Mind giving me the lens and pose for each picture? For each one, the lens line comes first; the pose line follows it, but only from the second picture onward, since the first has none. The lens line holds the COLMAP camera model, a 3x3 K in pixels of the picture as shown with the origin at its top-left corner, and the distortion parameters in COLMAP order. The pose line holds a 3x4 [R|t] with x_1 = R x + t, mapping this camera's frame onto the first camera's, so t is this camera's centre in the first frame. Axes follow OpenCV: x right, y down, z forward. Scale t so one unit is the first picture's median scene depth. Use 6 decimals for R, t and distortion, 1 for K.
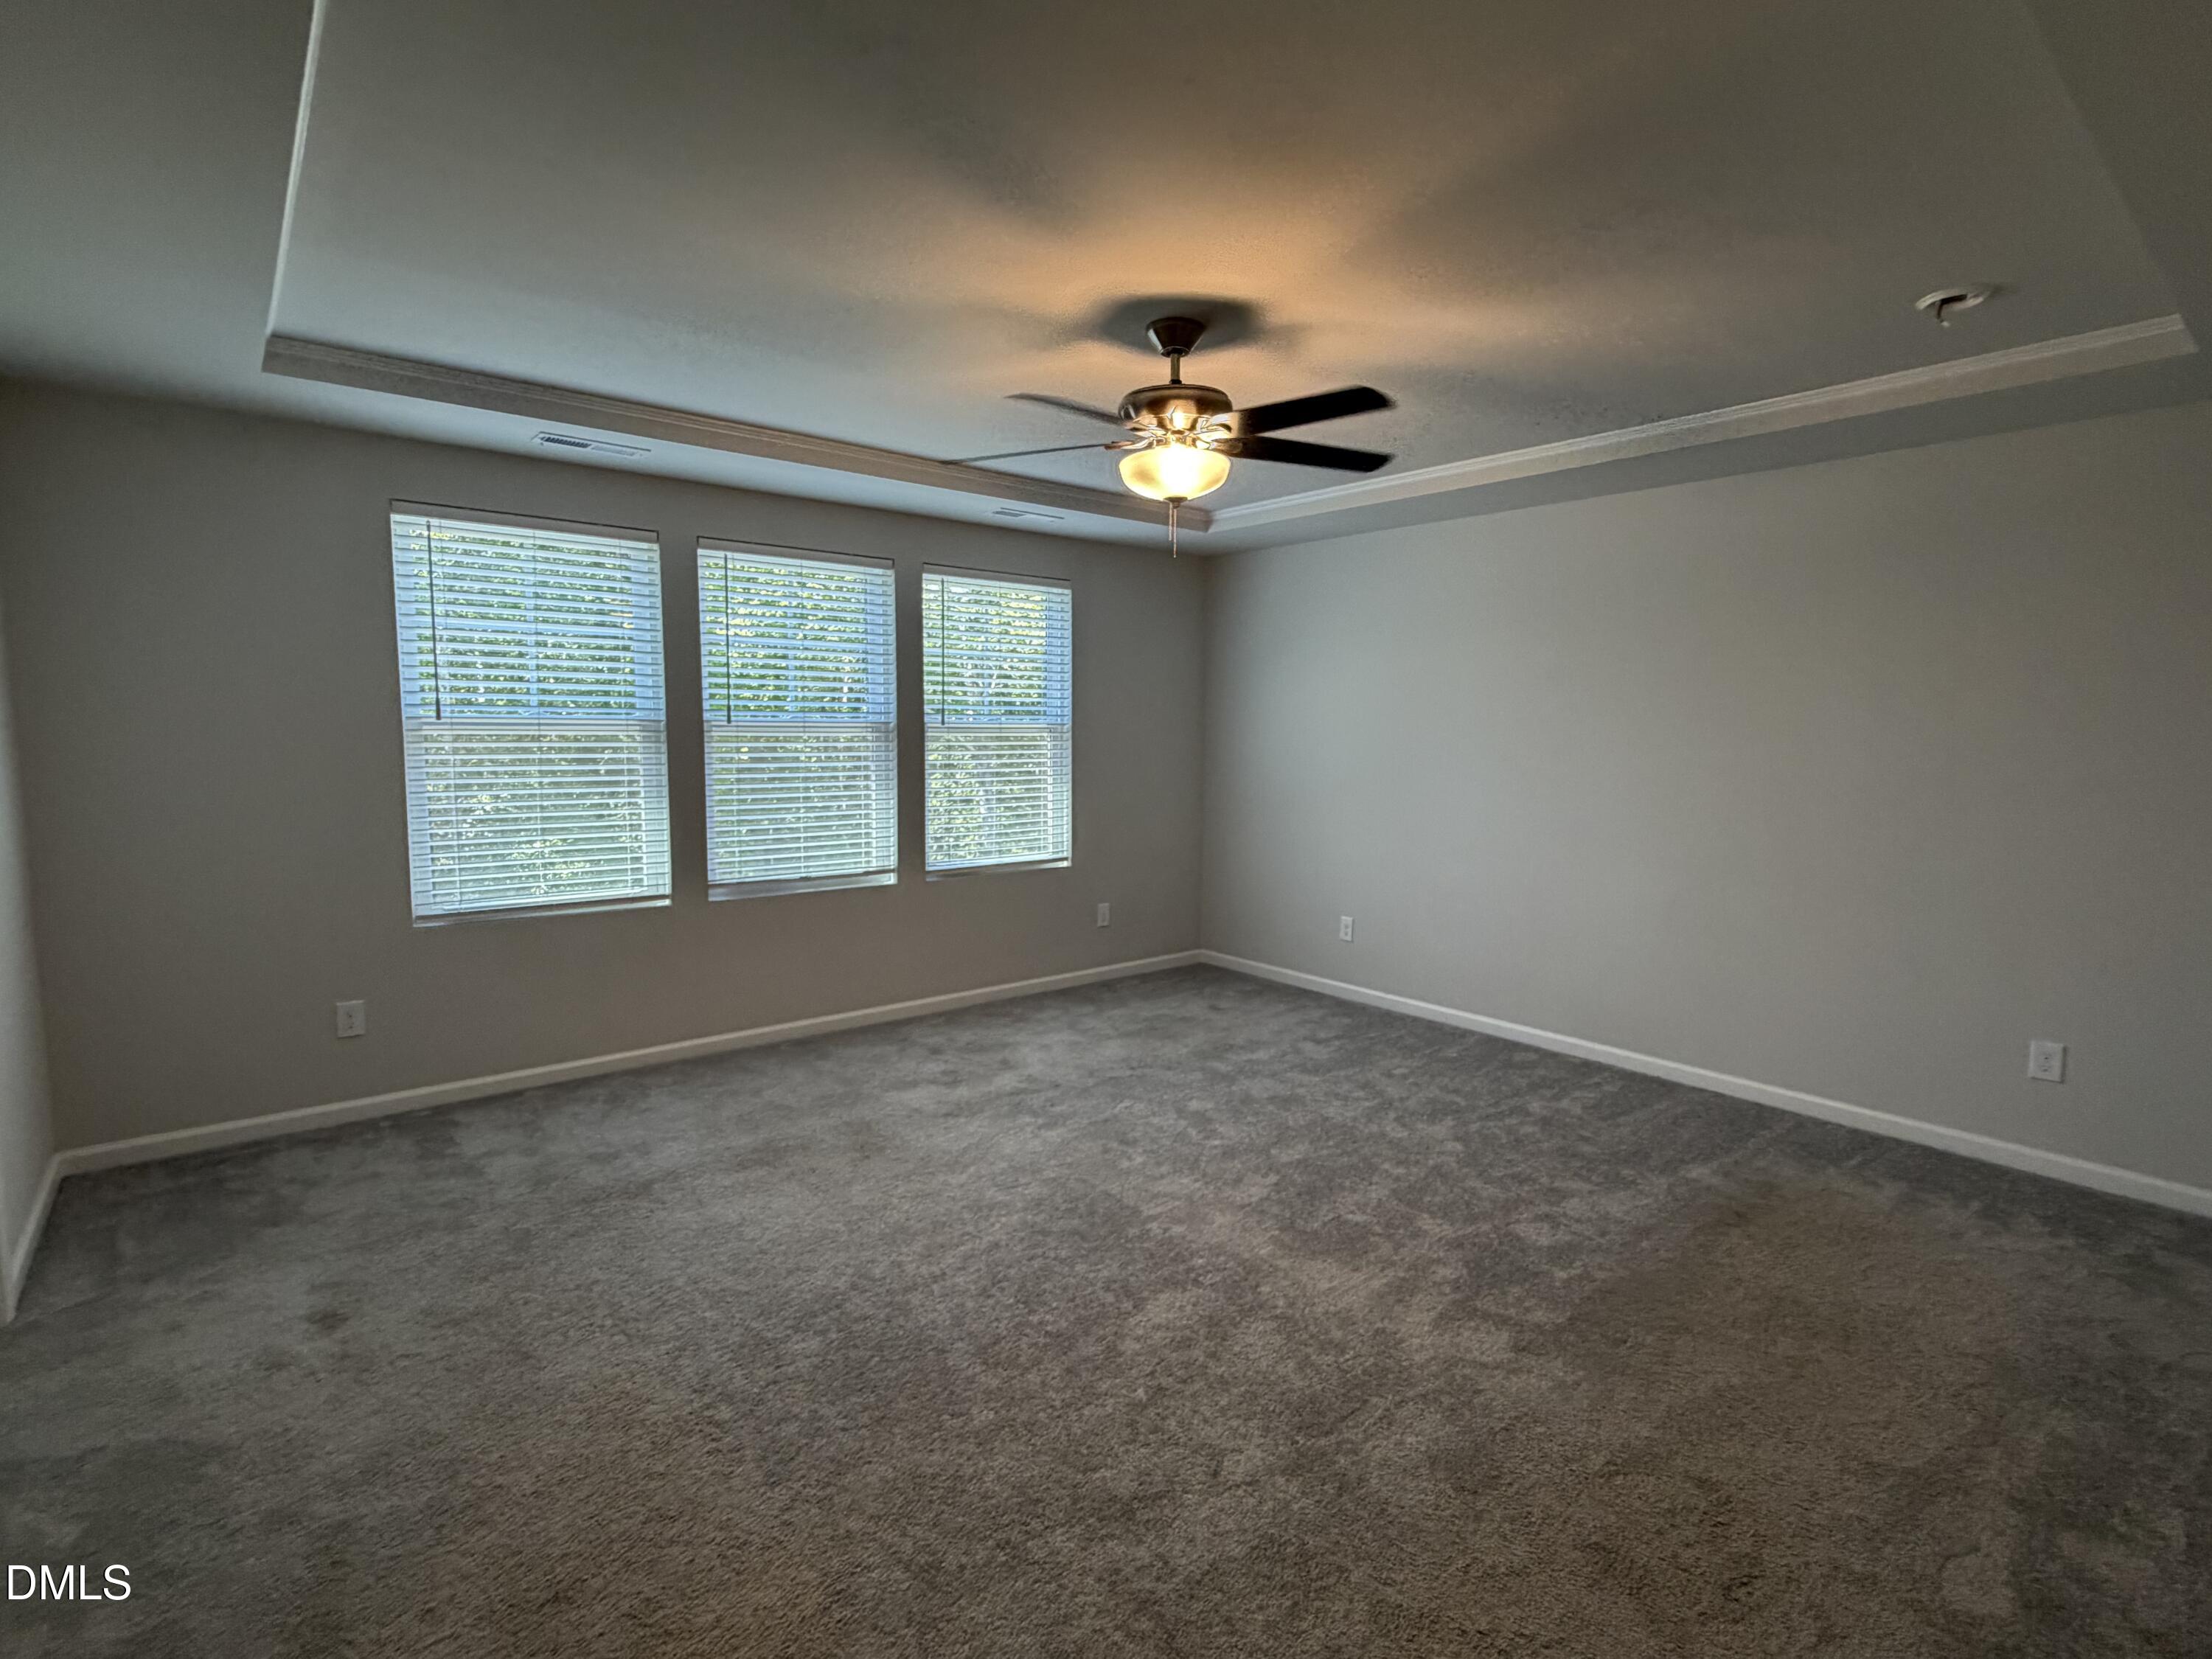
lens RADIAL K [[1077.5, 0, 1106.0], [0, 1077.5, 829.5], [0, 0, 1]] dist [-0.003636, -0.000174]
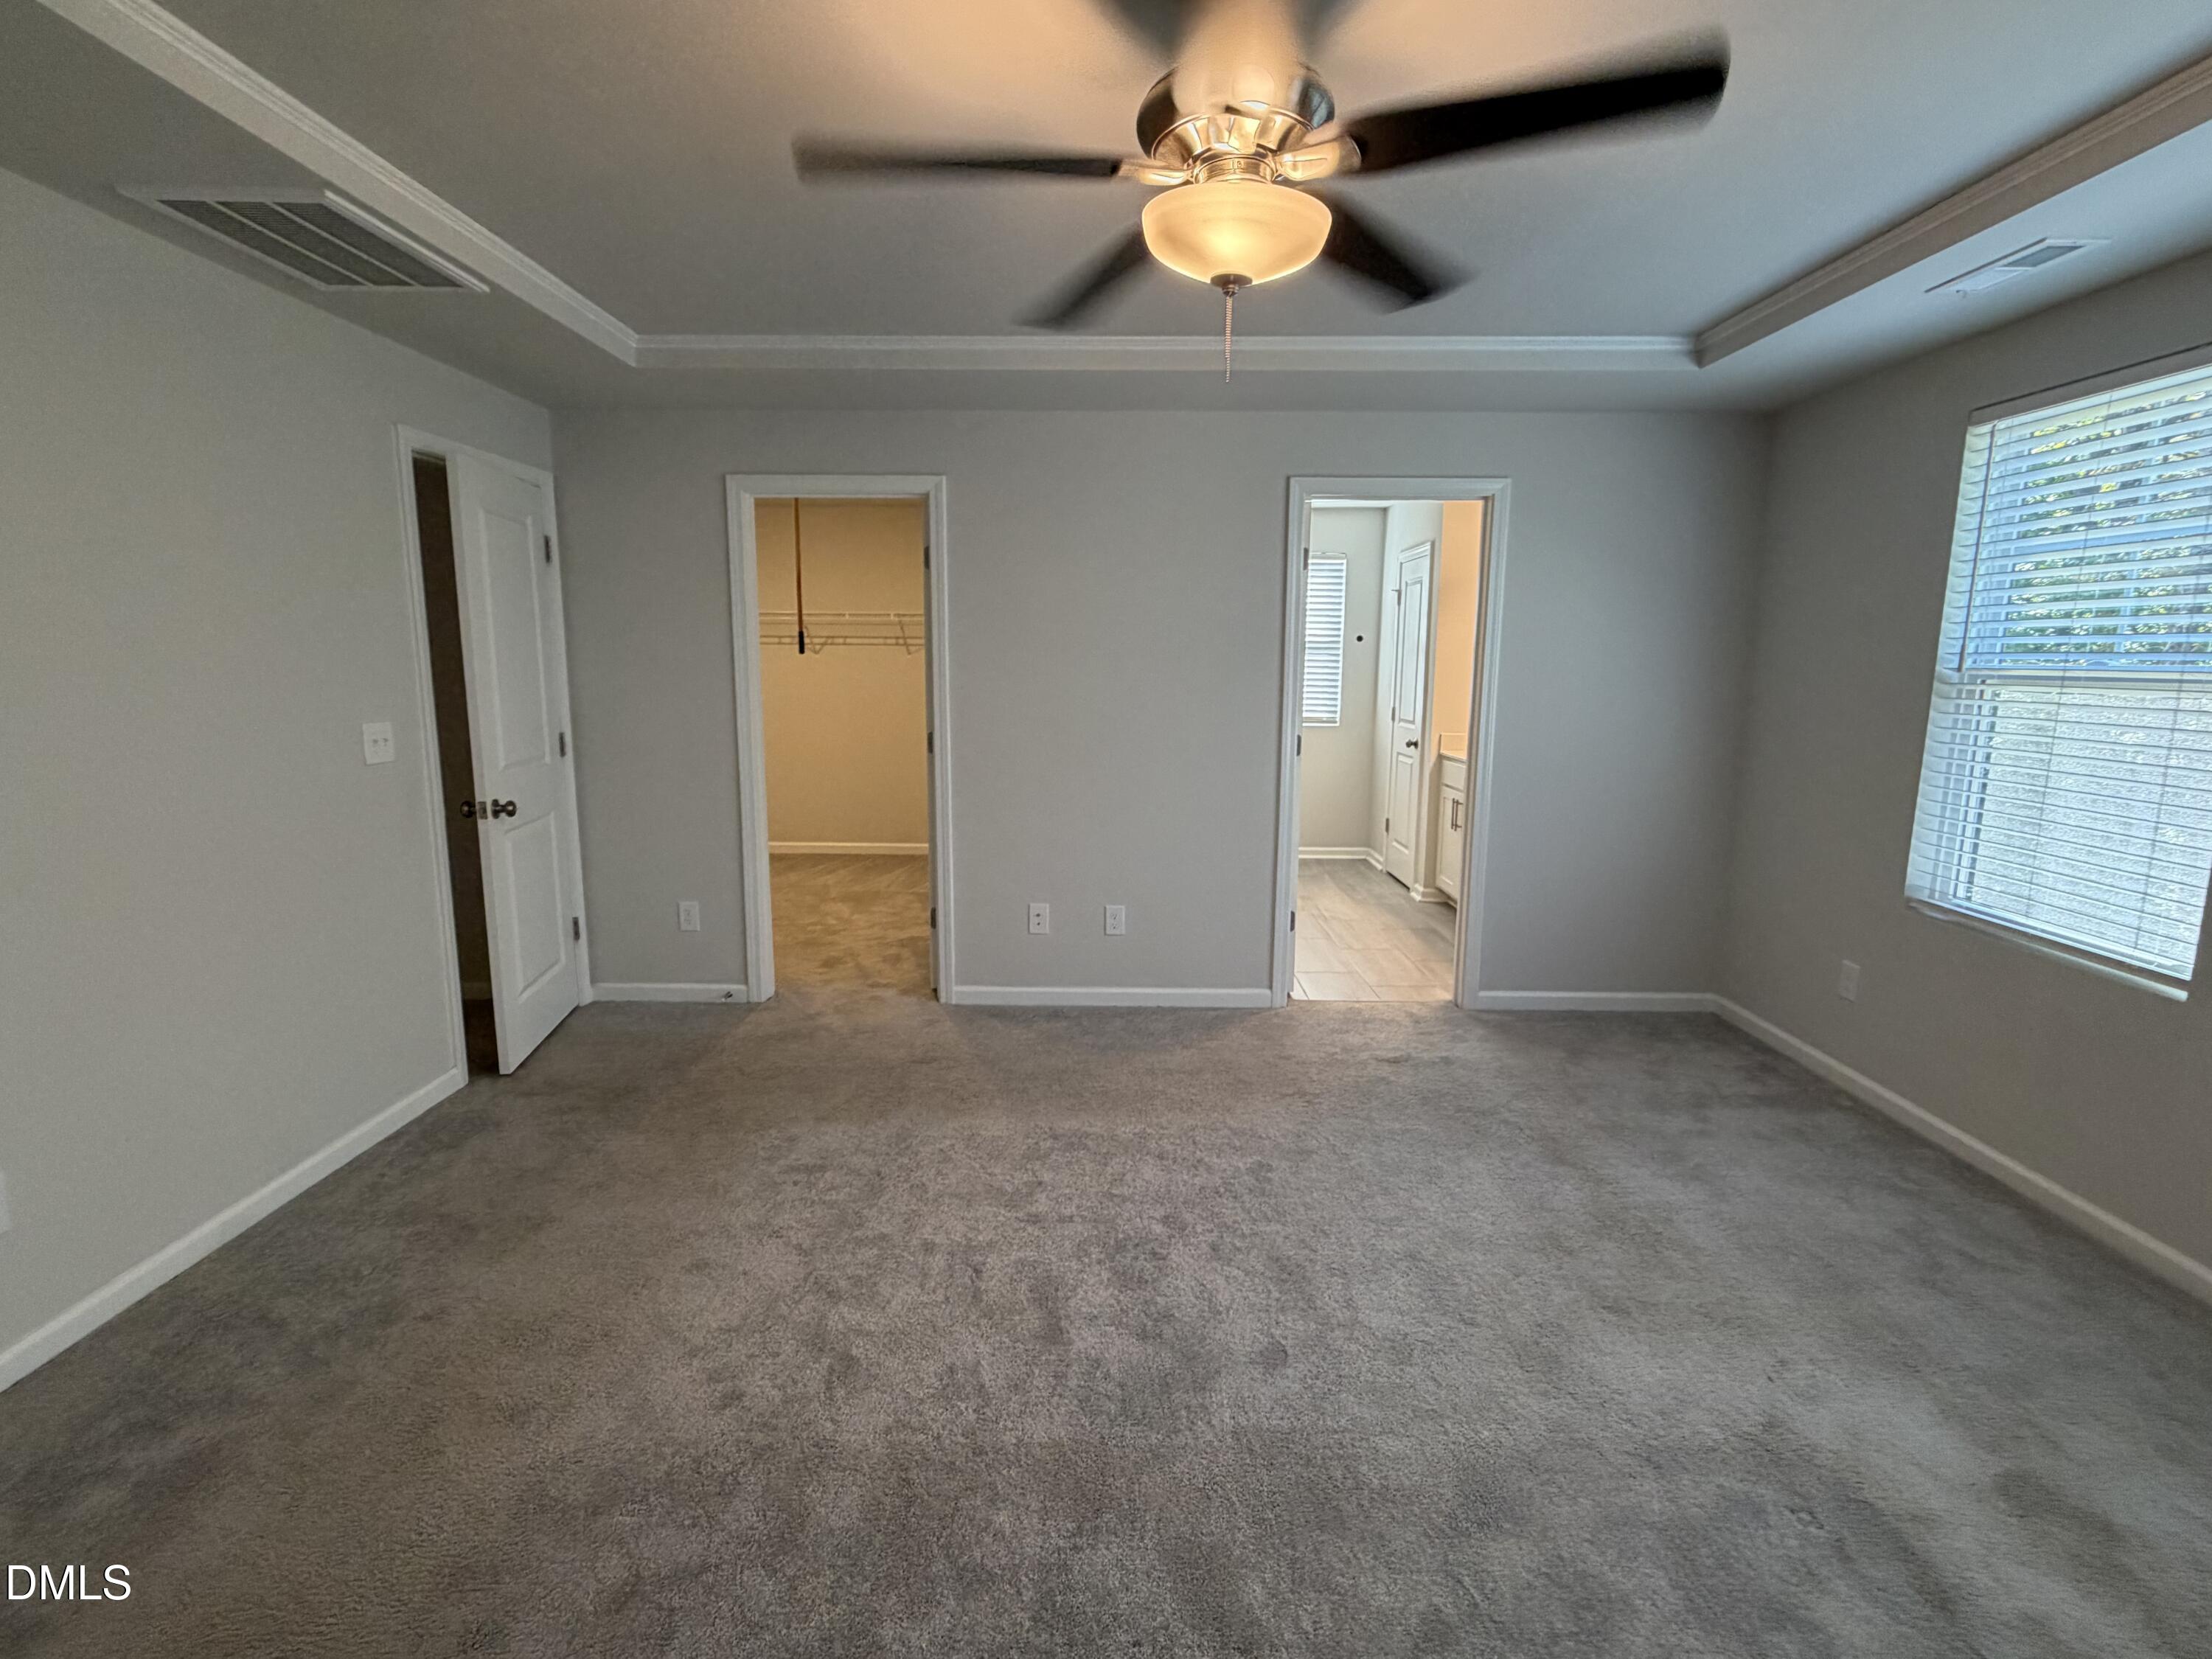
lens RADIAL K [[1077.5, 0, 1106.0], [0, 1077.5, 829.5], [0, 0, 1]] dist [-0.003636, -0.000174]
pose [[-0.647985, 0.104393, -0.754465, 0.455900], [-0.088177, 0.973620, 0.210449, -0.103893], [0.756532, 0.202894, -0.621686, 1.077866]]
